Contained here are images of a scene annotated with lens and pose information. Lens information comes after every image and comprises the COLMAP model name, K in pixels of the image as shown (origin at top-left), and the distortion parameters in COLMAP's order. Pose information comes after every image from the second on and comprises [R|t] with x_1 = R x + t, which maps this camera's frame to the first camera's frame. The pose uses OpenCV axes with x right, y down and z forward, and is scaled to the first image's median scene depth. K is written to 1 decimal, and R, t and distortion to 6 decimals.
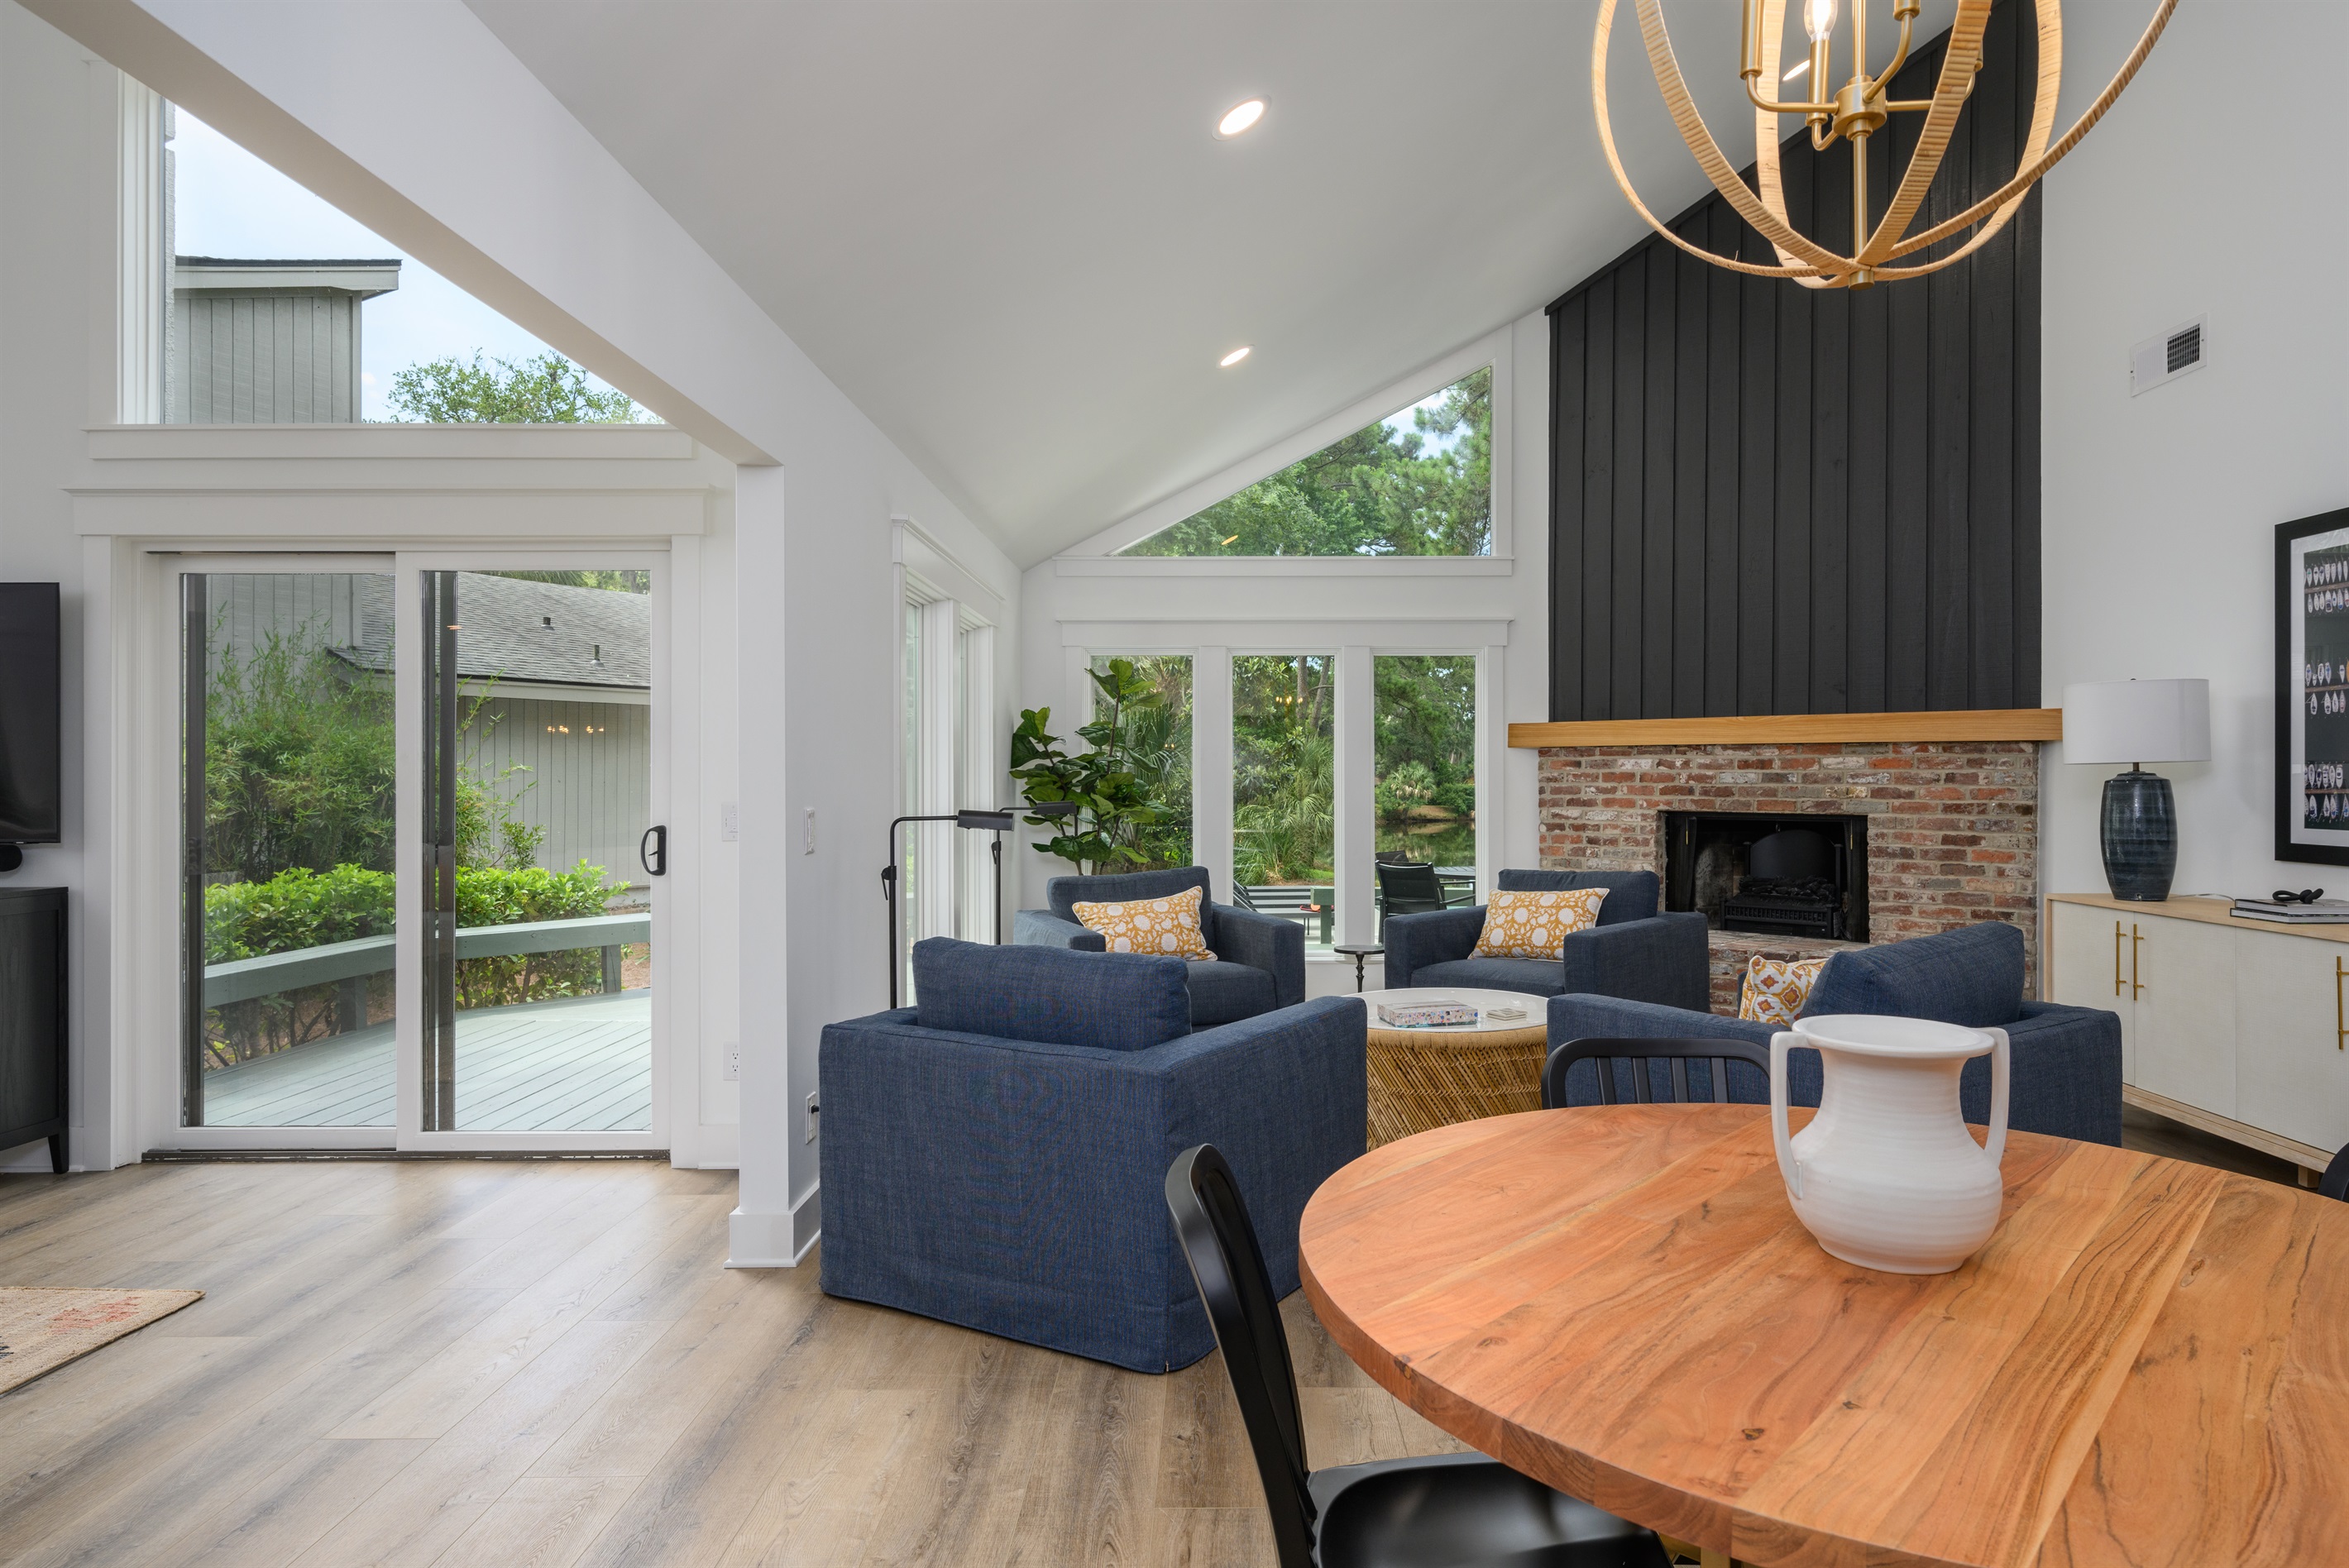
lens RADIAL K [[1308.9, 0, 1231.0], [0, 1308.9, 779.0], [0, 0, 1]] dist [-0.010524, -0.002720]
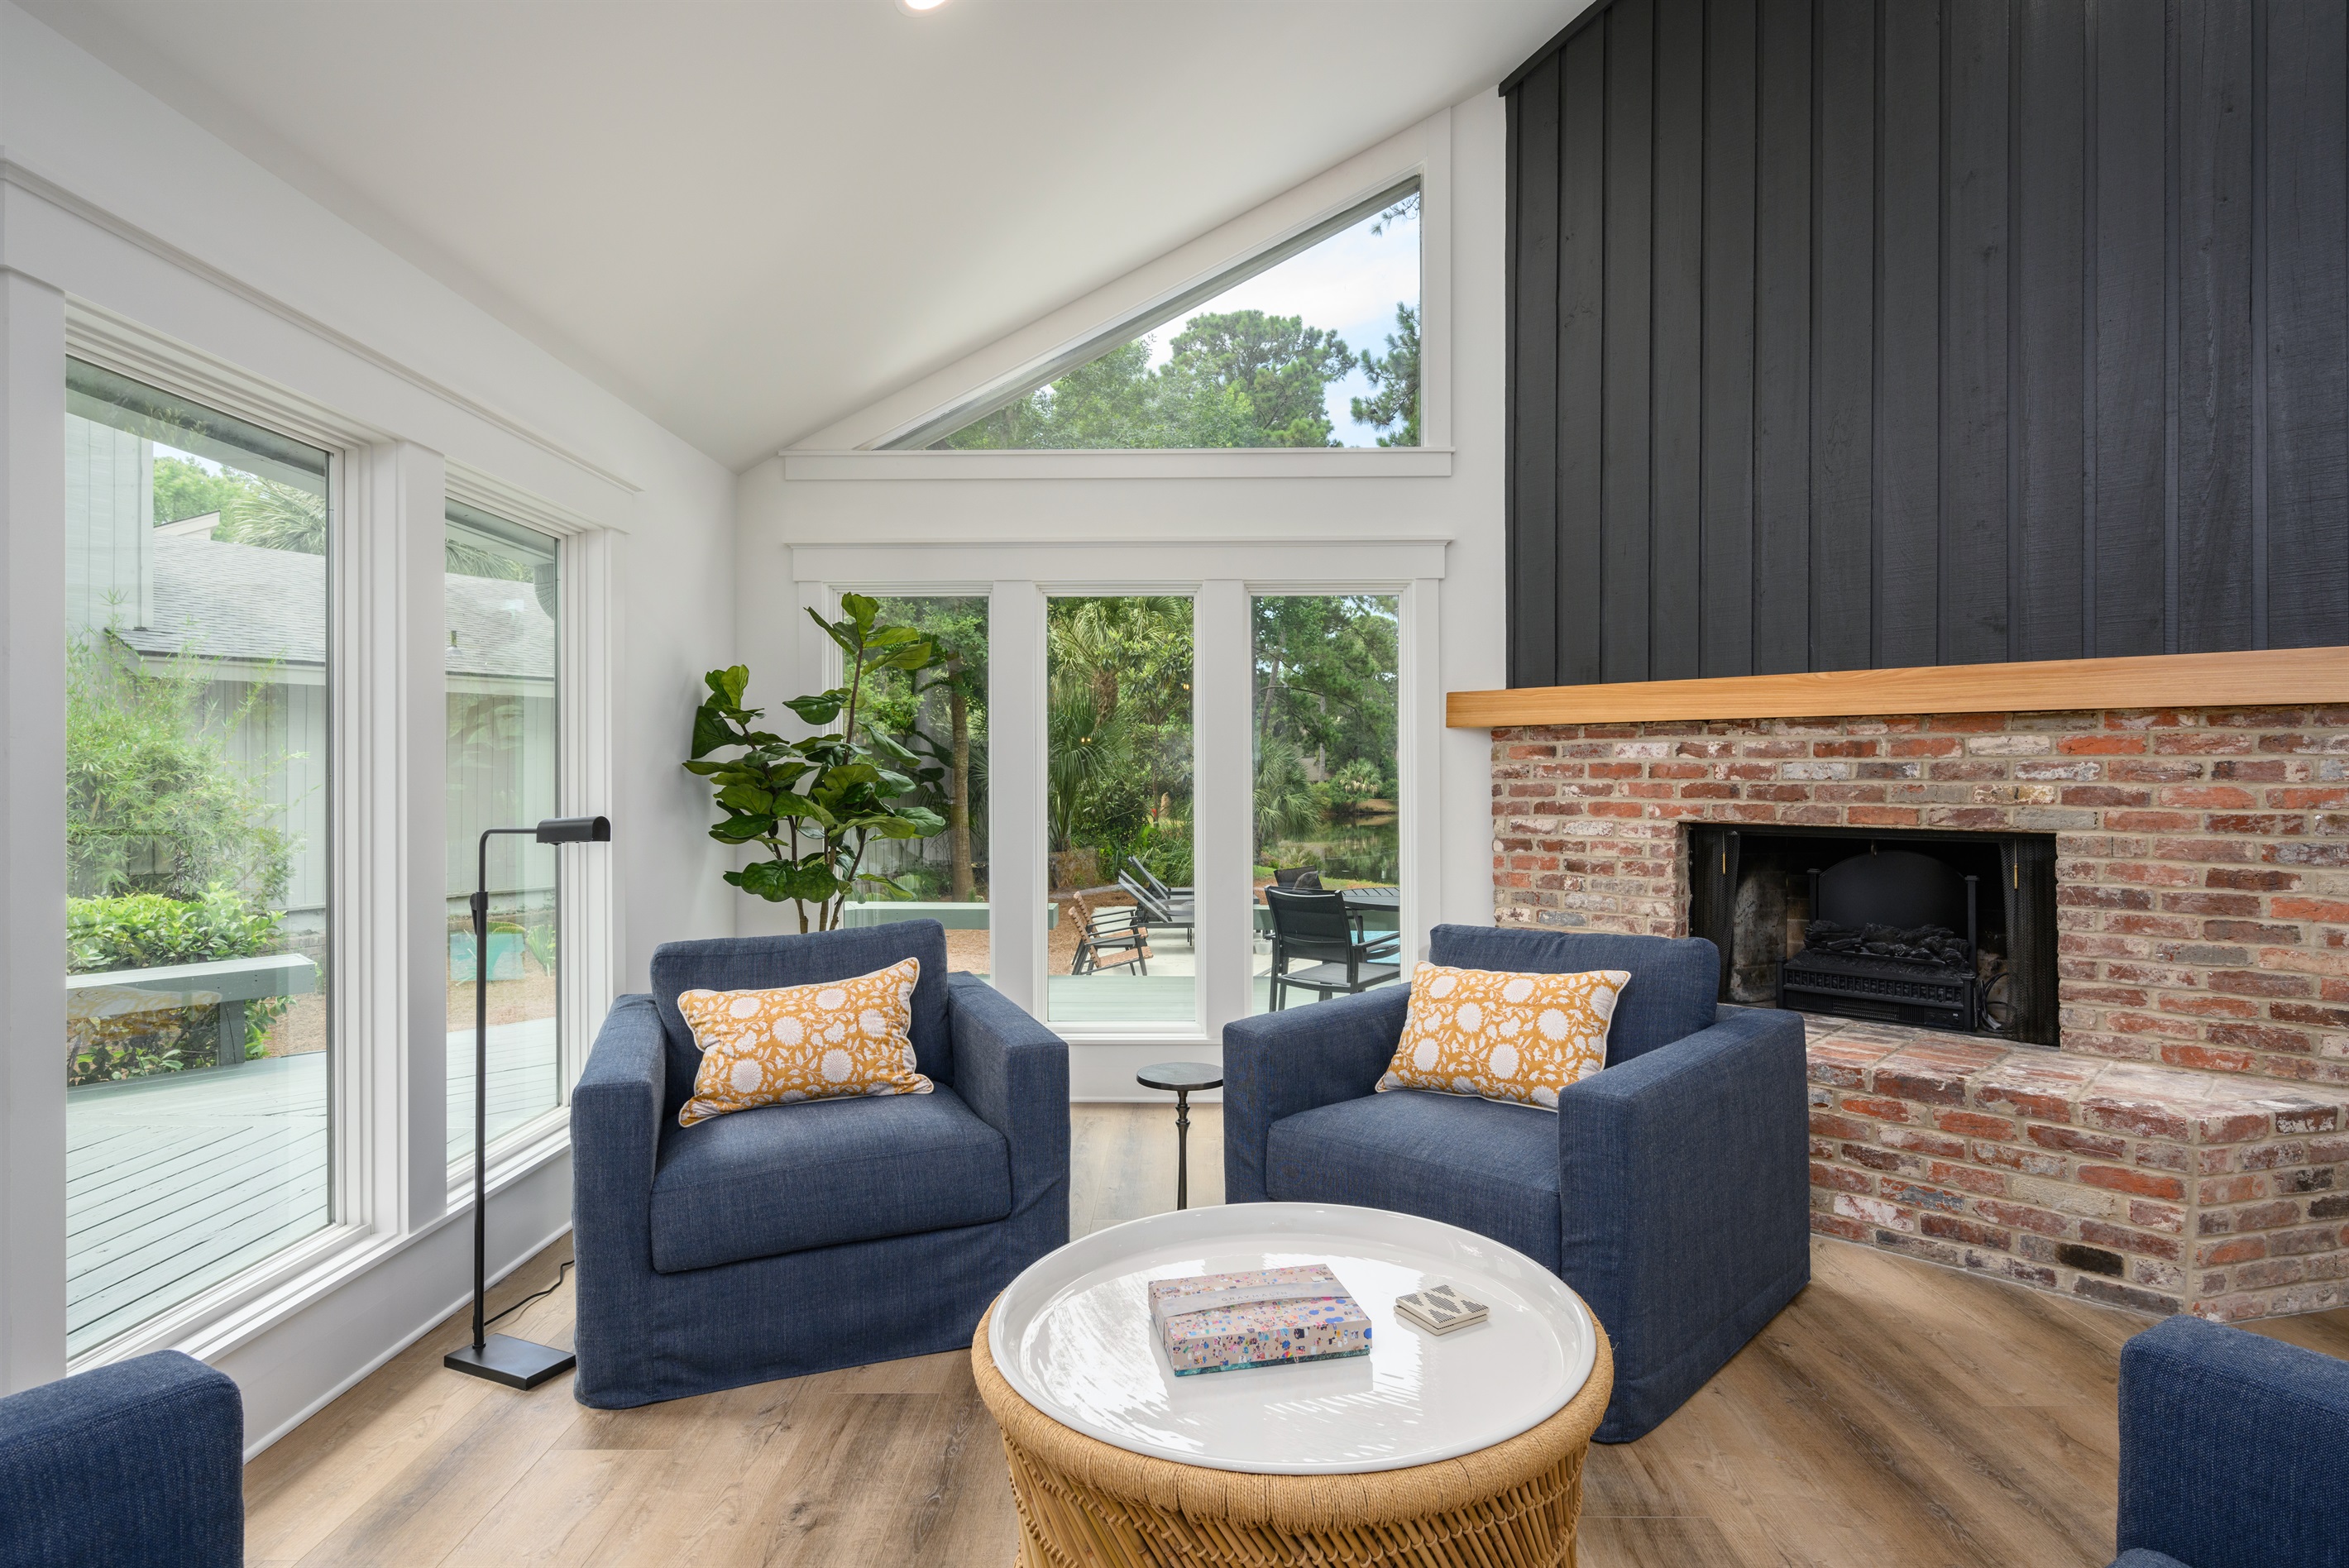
lens RADIAL K [[1168.8, 0, 1171.5], [0, 1168.8, 775.5], [0, 0, 1]] dist [-0.004940, 0.000653]
pose [[0.999723, -0.001759, -0.023460, 0.092881], [0.001771, 0.999998, 0.000485, 0.000455], [0.023459, -0.000526, 0.999725, 0.434512]]
